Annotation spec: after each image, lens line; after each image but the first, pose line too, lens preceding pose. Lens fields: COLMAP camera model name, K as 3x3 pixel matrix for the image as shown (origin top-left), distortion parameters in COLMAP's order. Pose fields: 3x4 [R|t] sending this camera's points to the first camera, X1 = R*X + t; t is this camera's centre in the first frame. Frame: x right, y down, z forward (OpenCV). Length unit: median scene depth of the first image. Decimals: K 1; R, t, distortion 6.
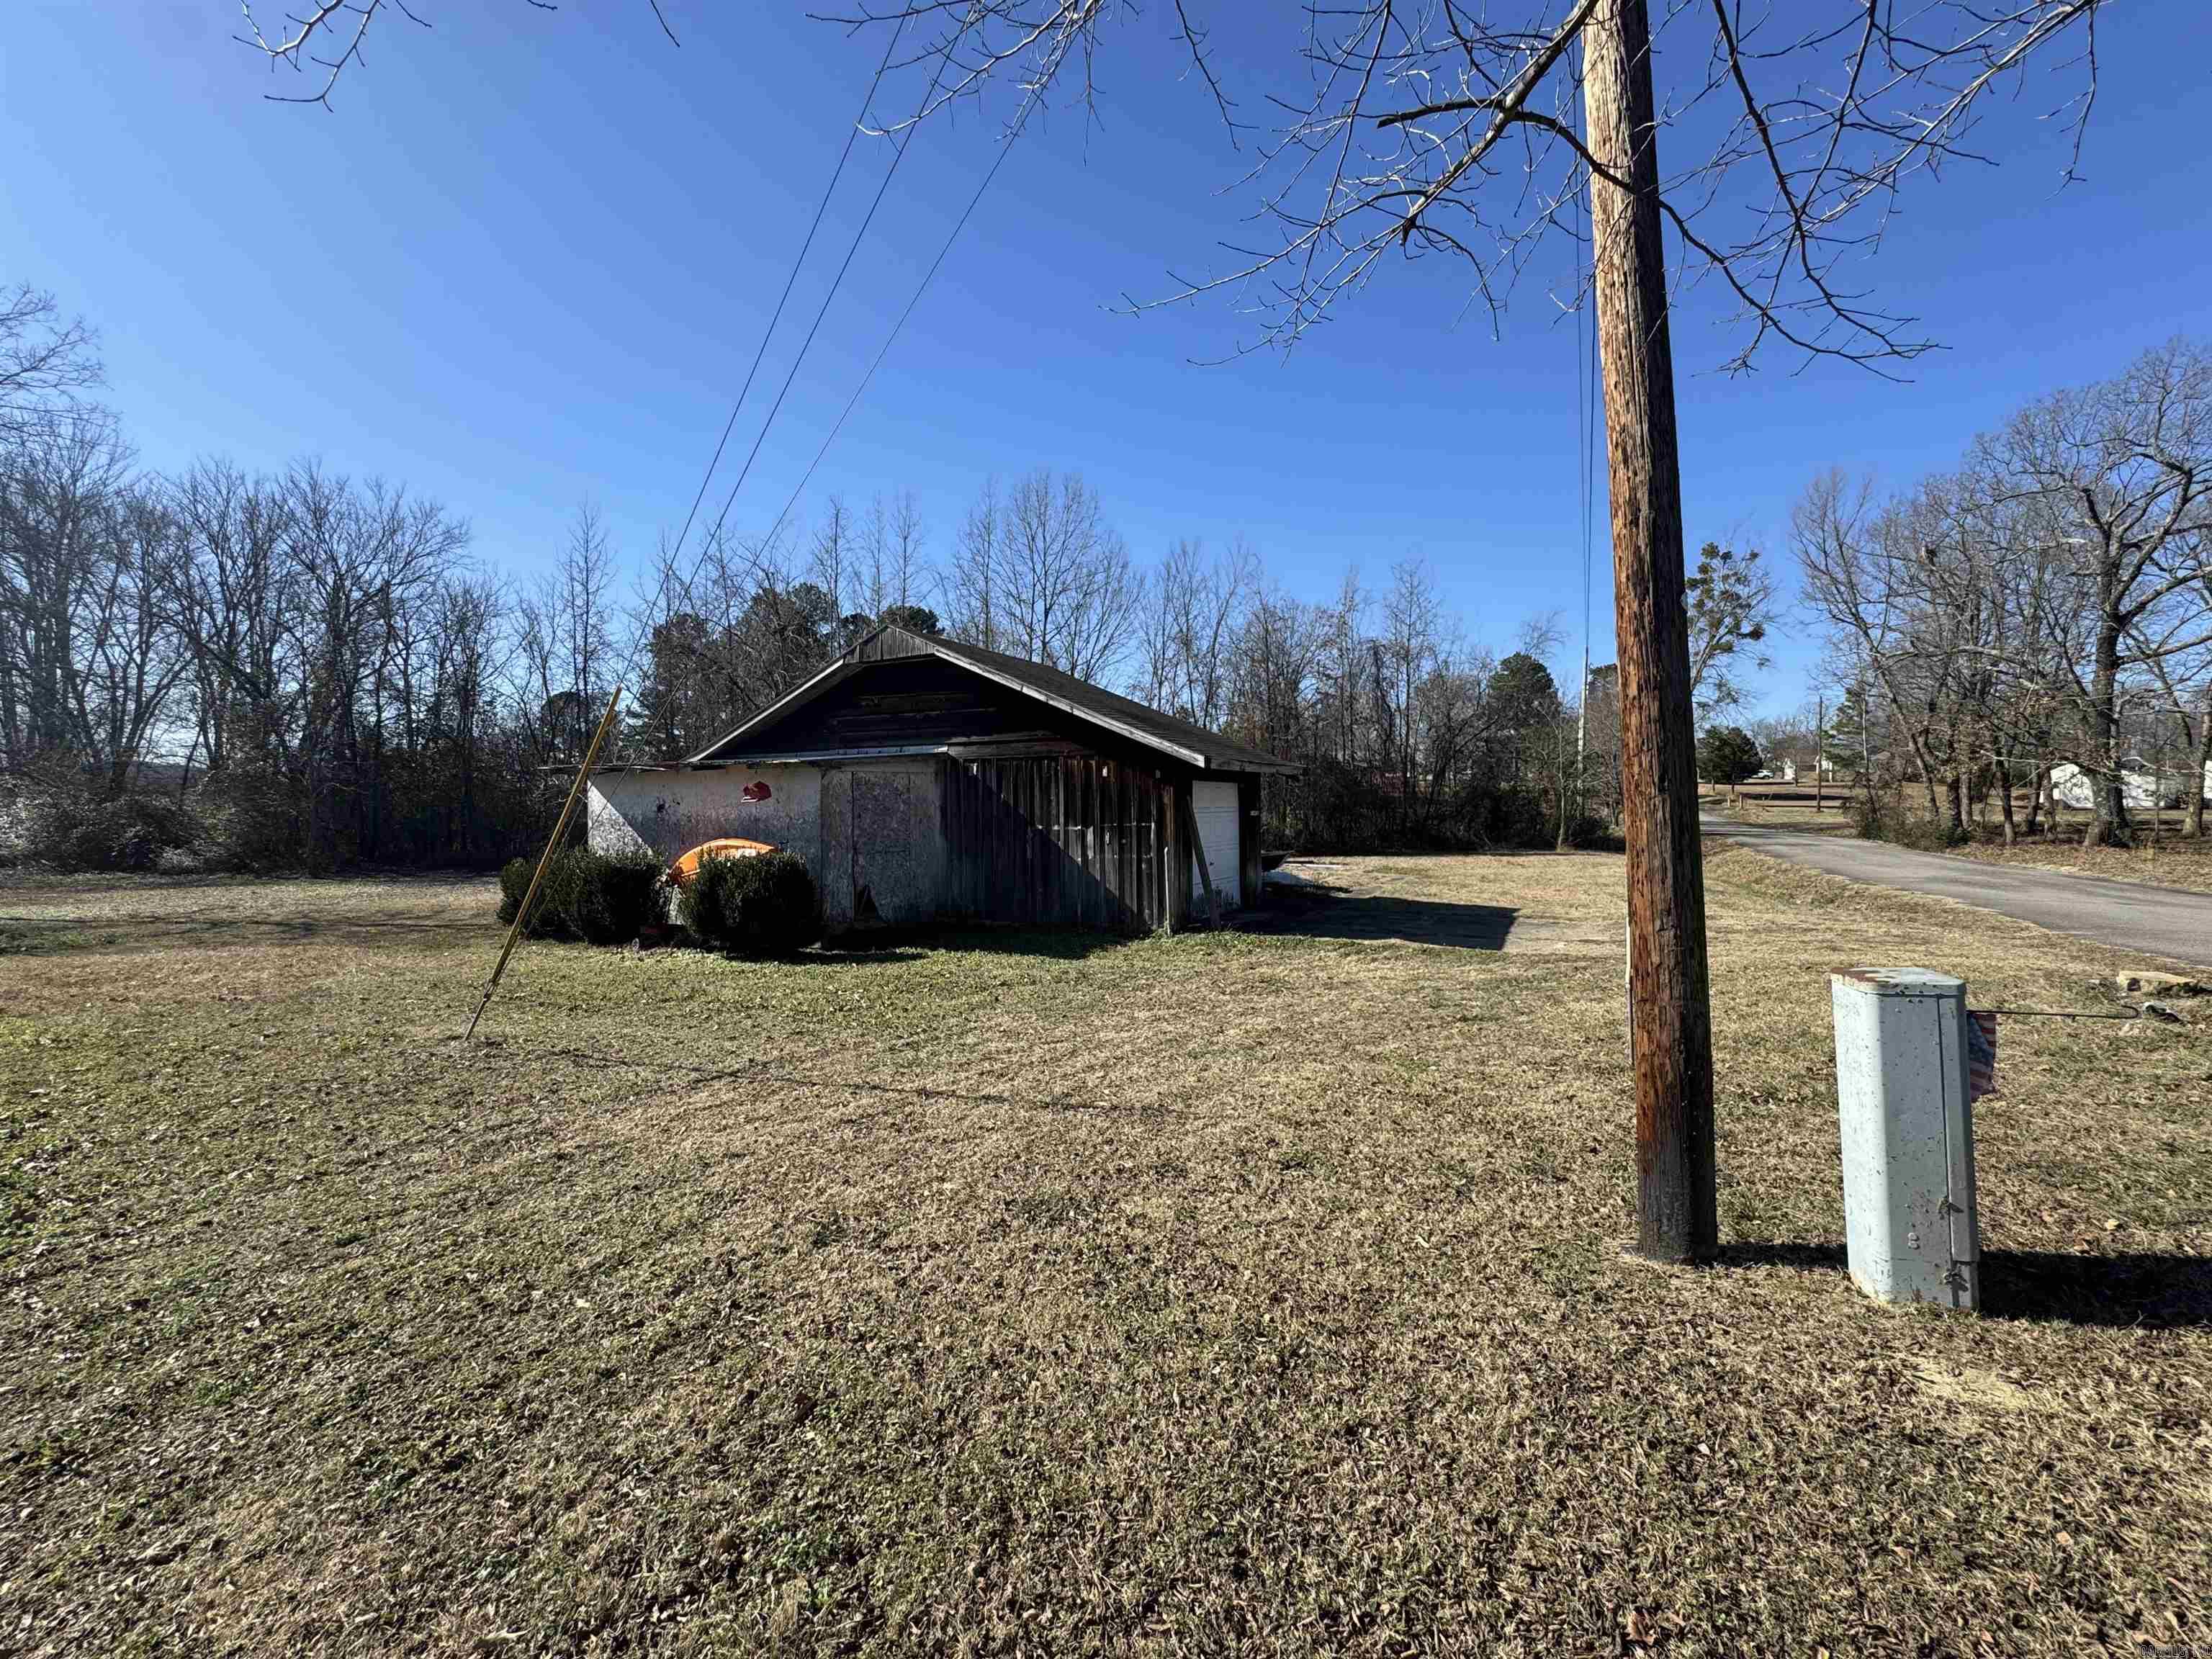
lens RADIAL K [[918.7, 0, 1105.0], [0, 918.7, 828.2], [0, 0, 1]] dist [-0.002570, 0.000201]
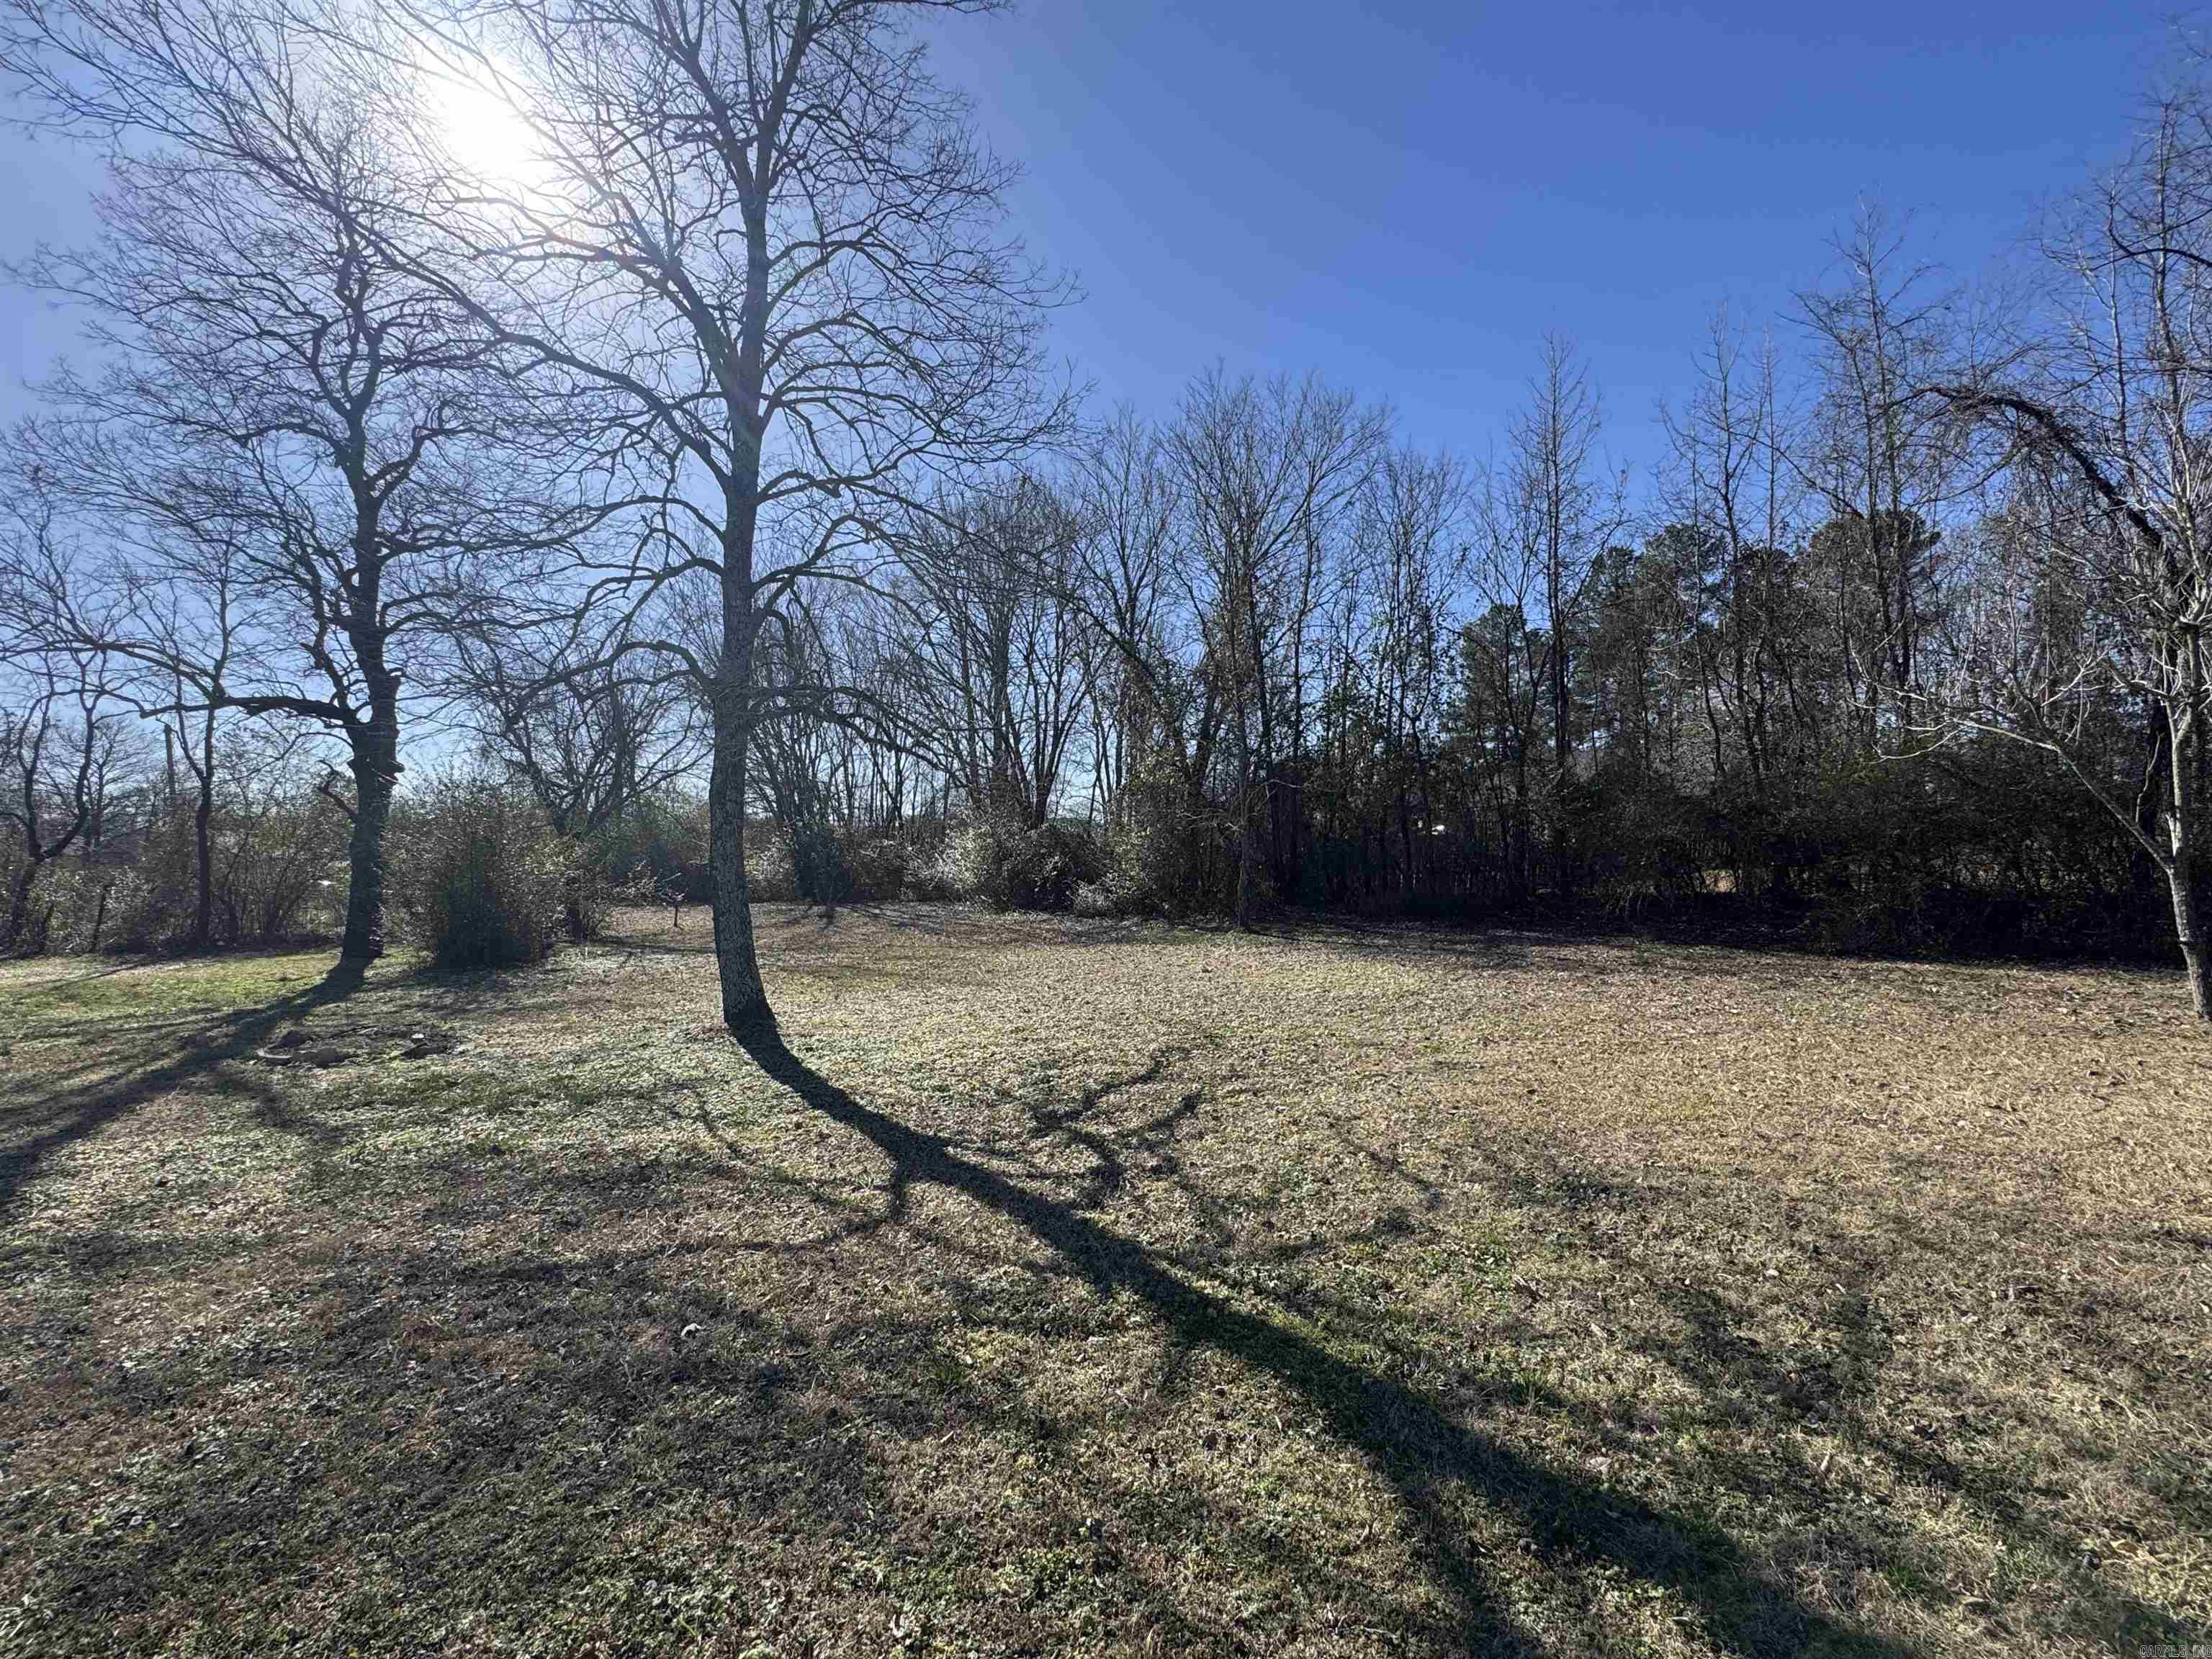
lens RADIAL K [[920.6, 0, 1104.7], [0, 920.6, 831.3], [0, 0, 1]] dist [-0.000267, 0.000199]
pose [[0.724095, -0.030193, -0.689039, -1.231043], [0.008868, 0.999366, -0.034472, 0.011038], [0.689643, 0.018850, 0.723904, 1.170799]]
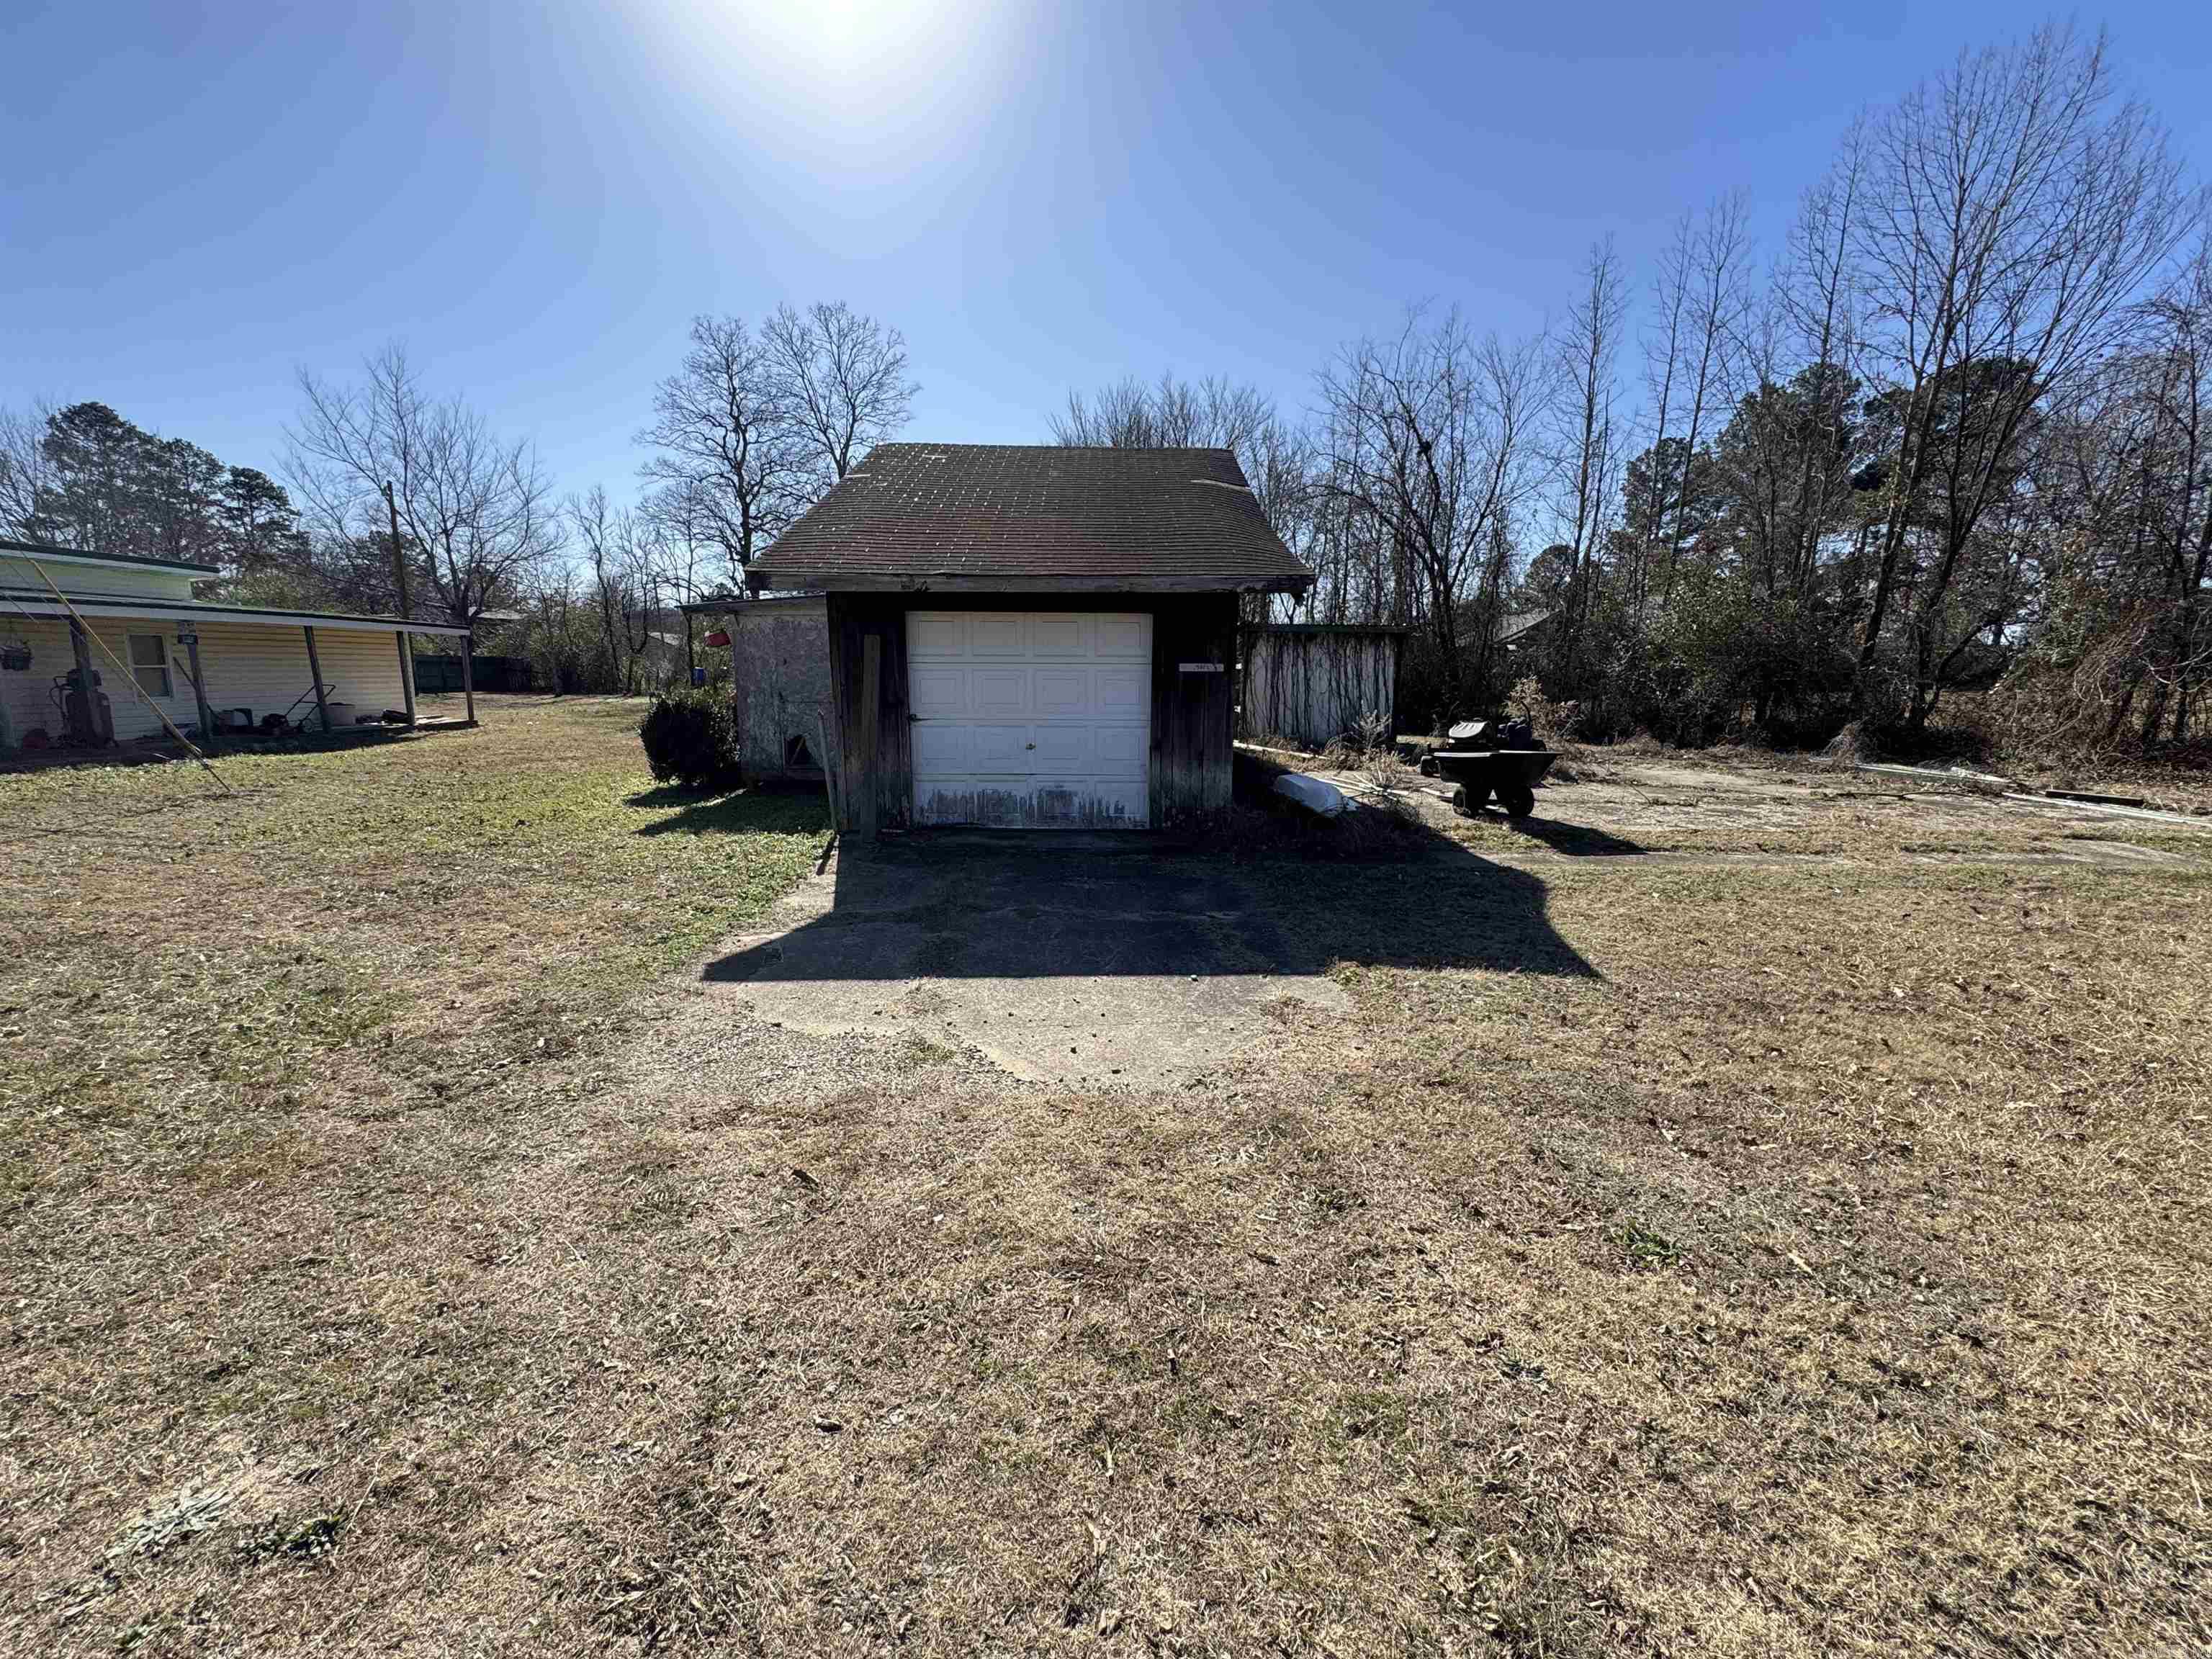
lens RADIAL K [[918.7, 0, 1105.0], [0, 918.7, 828.2], [0, 0, 1]] dist [-0.002570, 0.000201]
pose [[0.480778, 0.164599, -0.861255, 0.799020], [-0.031855, 0.984853, 0.170438, -0.017157], [0.876264, -0.054507, 0.478739, 0.871242]]
